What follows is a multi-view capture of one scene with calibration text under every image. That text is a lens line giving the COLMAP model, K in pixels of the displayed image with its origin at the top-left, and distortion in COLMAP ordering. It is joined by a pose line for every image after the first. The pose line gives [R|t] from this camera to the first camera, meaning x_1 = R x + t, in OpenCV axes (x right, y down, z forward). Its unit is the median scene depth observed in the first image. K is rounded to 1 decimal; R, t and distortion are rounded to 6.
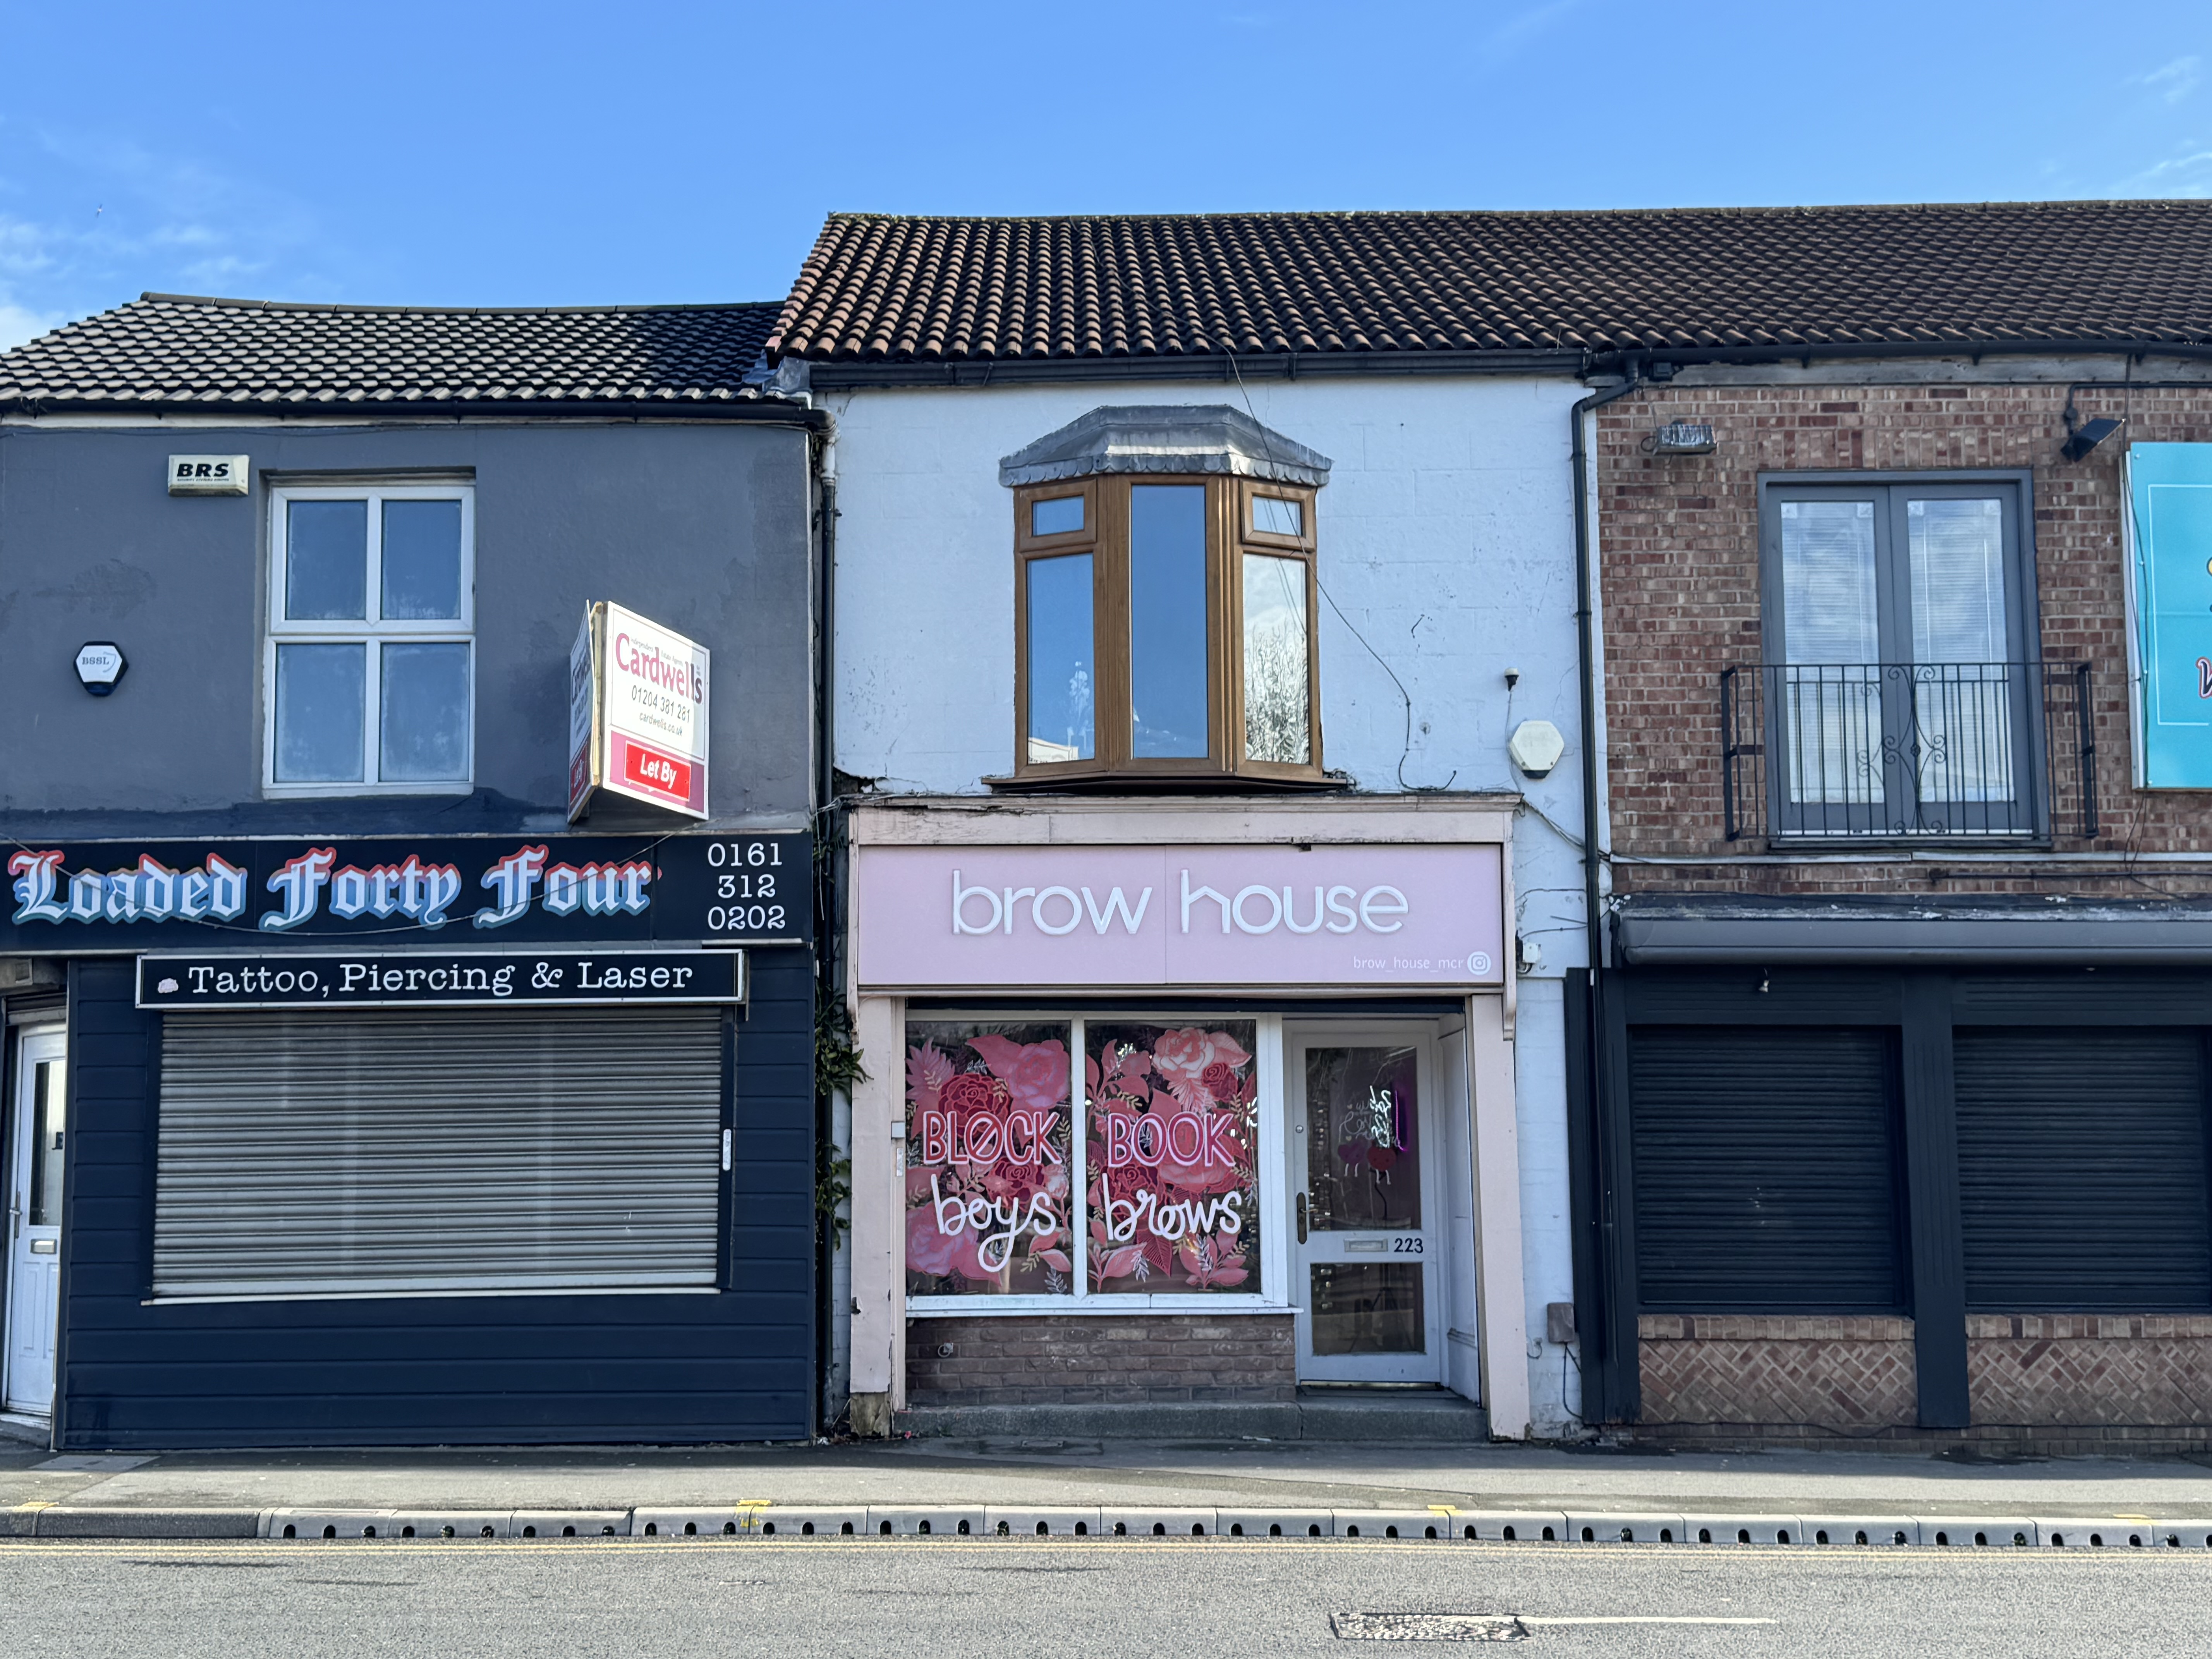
lens RADIAL K [[2649.8, 0, 1103.7], [0, 2649.8, 833.0], [0, 0, 1]] dist [0.133270, 0.000000]
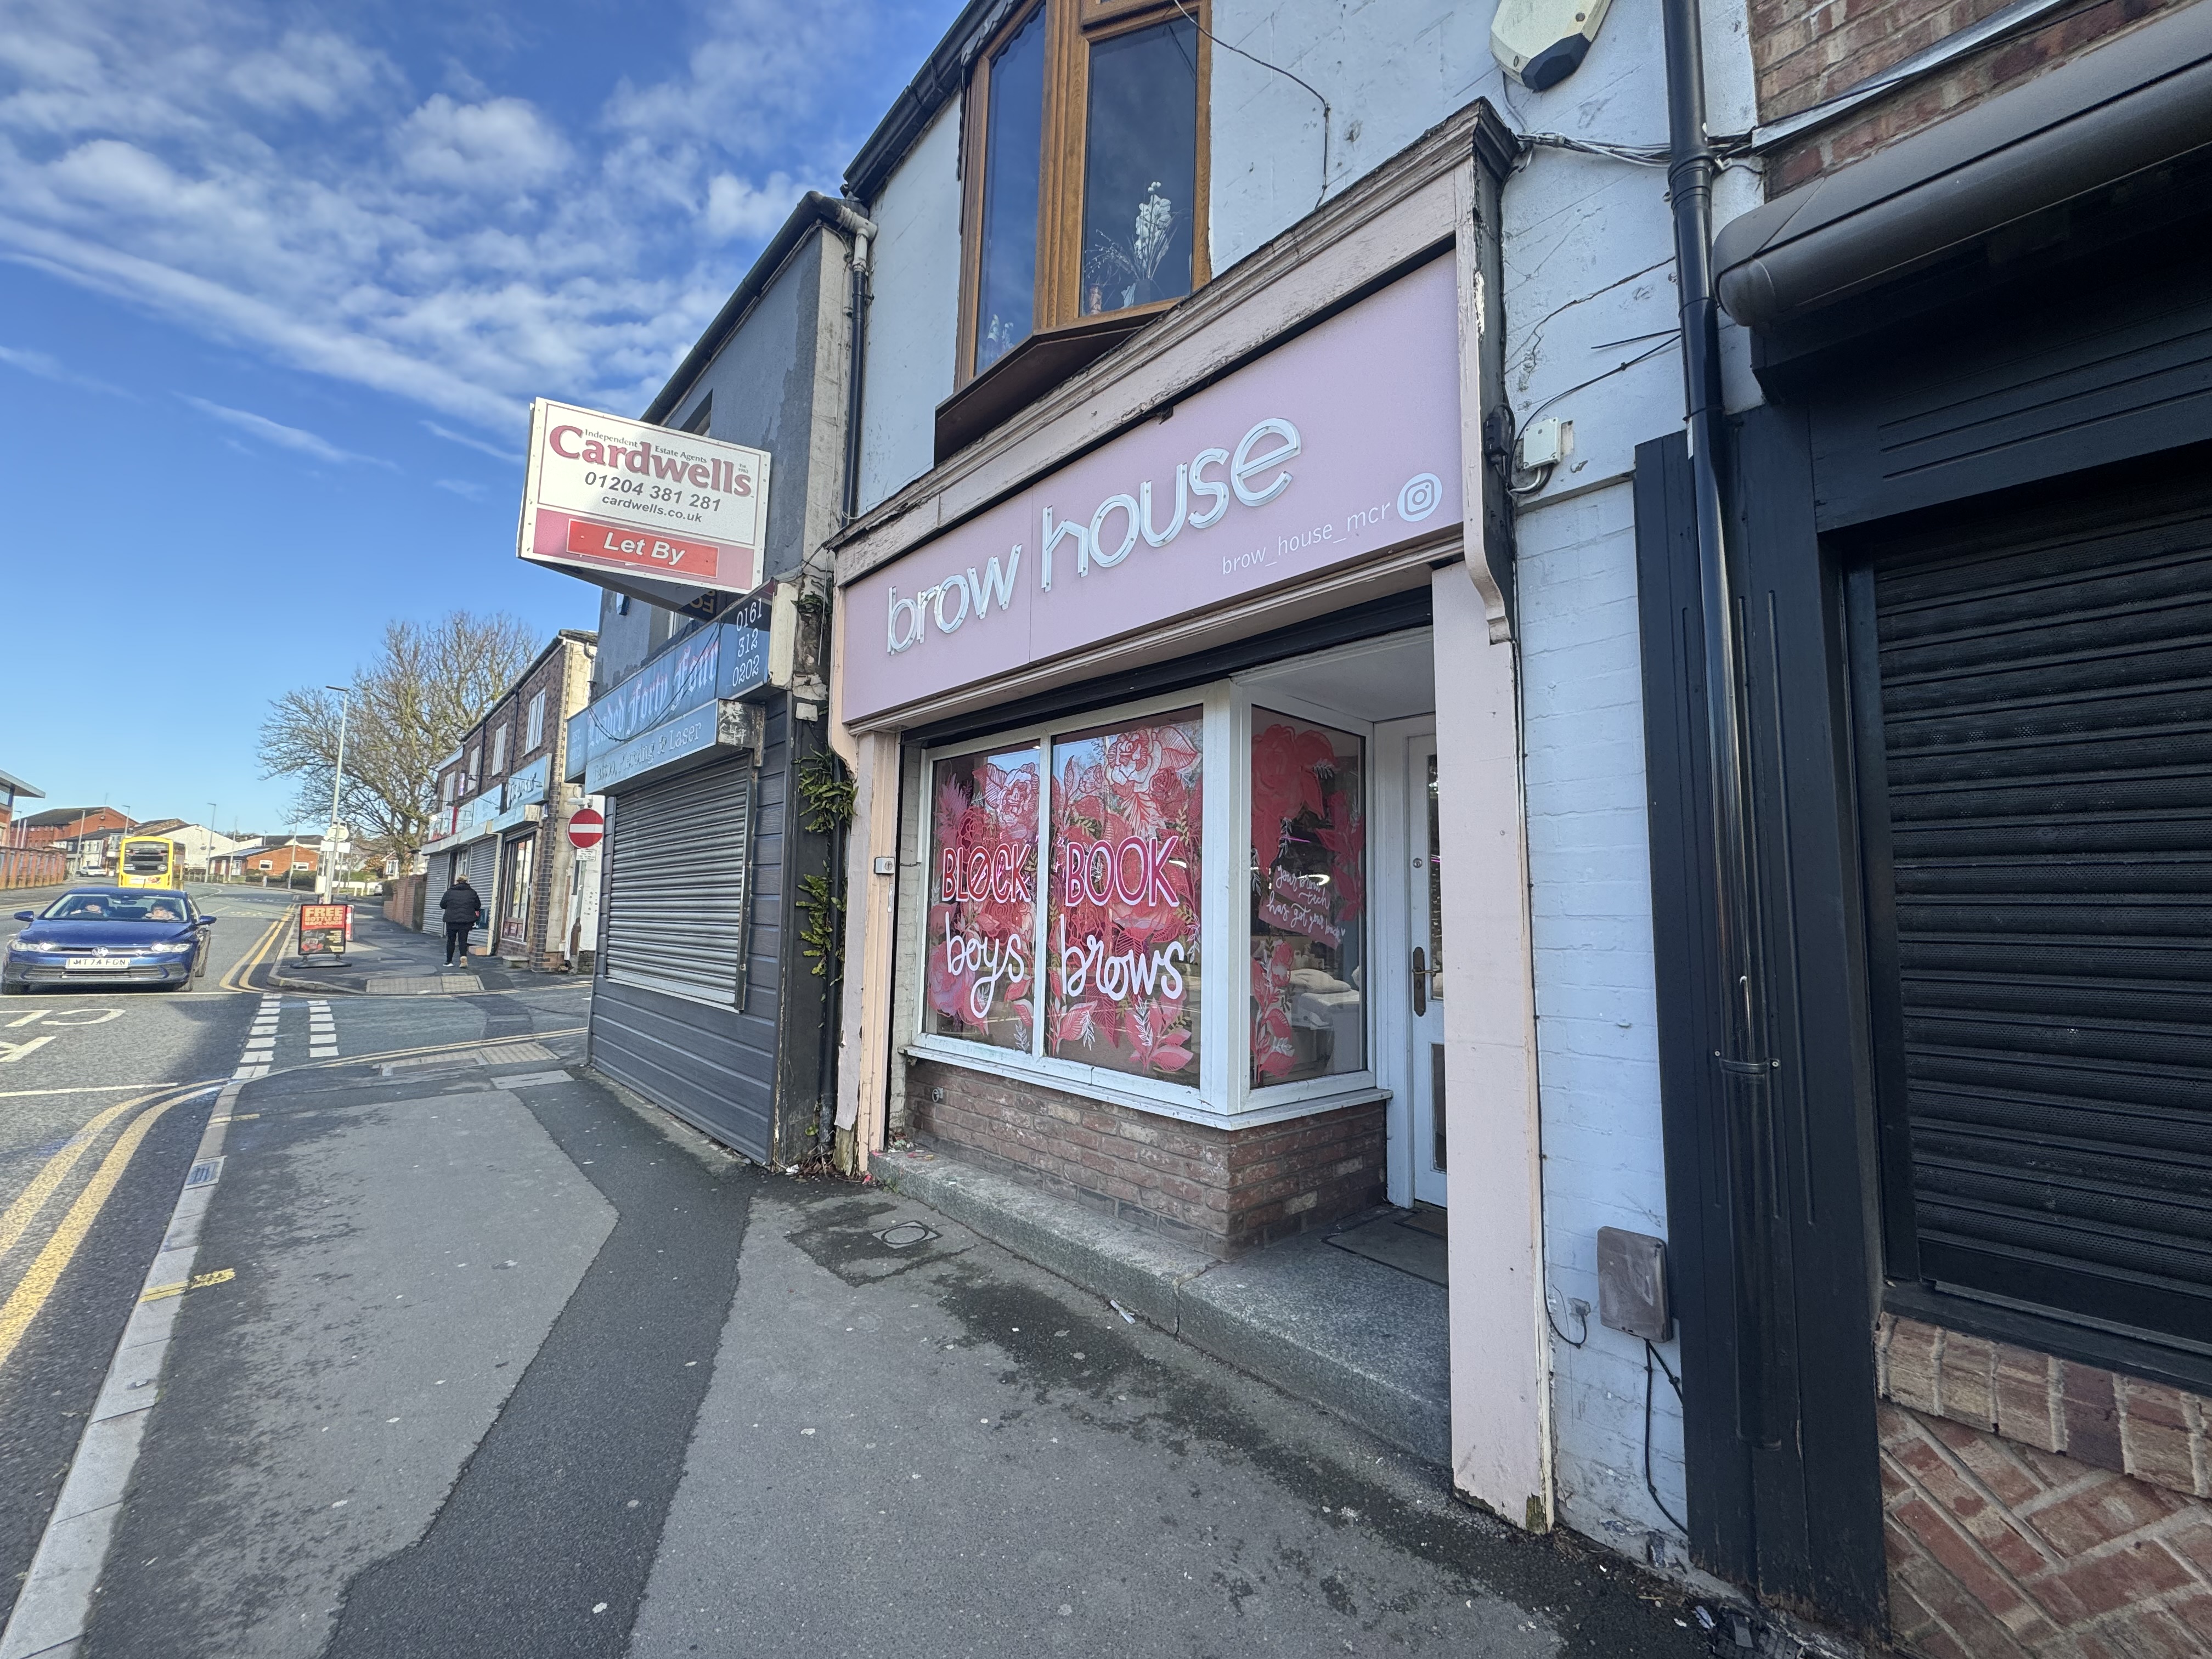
lens RADIAL K [[879.7, 0, 1100.5], [0, 879.7, 829.0], [0, 0, 1]] dist [-0.003281, 0.000837]
pose [[0.664996, -0.056984, -0.744670, 0.215937], [0.071051, 0.997390, -0.012873, 0.106449], [0.743460, -0.044349, 0.667309, 0.829173]]
